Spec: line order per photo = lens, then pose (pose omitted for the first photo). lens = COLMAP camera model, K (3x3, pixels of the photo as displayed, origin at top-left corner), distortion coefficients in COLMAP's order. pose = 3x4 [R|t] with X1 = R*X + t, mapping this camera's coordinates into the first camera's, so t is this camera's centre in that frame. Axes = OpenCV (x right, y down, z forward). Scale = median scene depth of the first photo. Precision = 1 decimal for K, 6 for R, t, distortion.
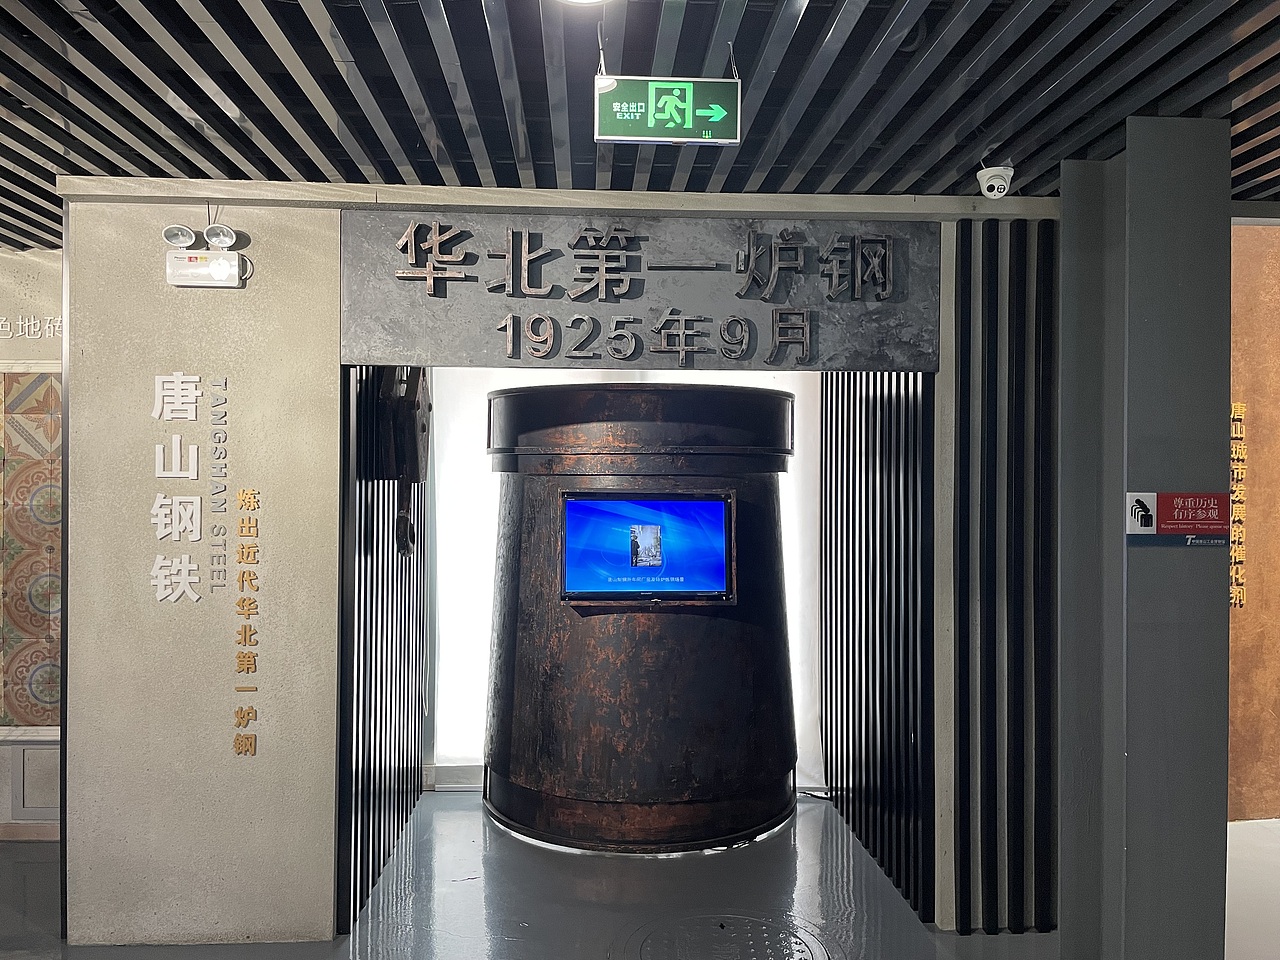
lens RADIAL K [[987.5, 0, 643.8], [0, 987.5, 474.0], [0, 0, 1]] dist [0.052012, -0.003438]
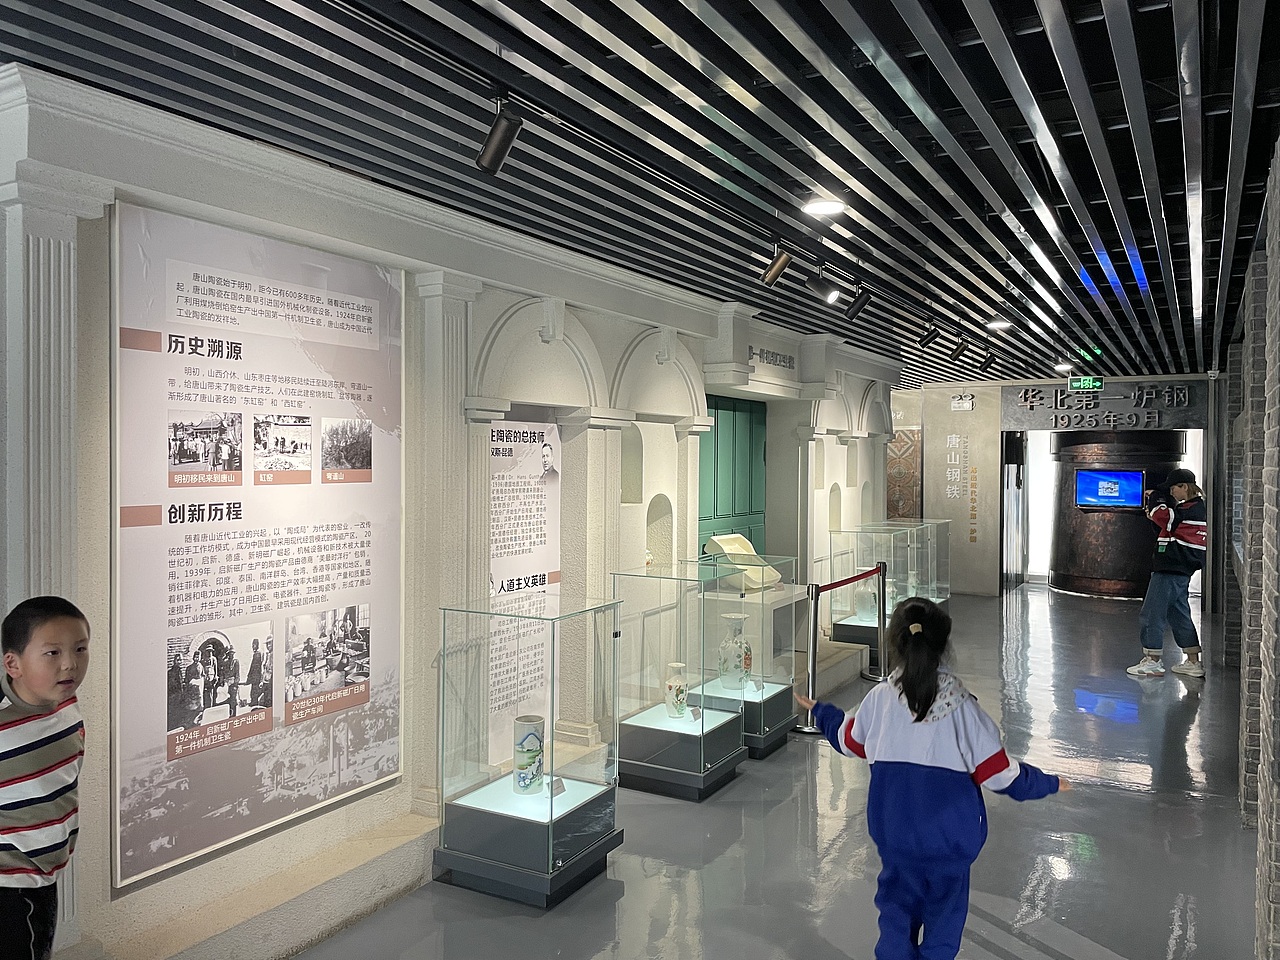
lens RADIAL K [[987.5, 0, 643.8], [0, 987.5, 474.0], [0, 0, 1]] dist [0.052012, -0.003438]
pose [[0.842641, 0.007661, -0.538422, 0.504089], [0.000893, 0.999878, 0.015625, -0.016150], [0.538476, -0.013647, 0.842531, -2.550569]]
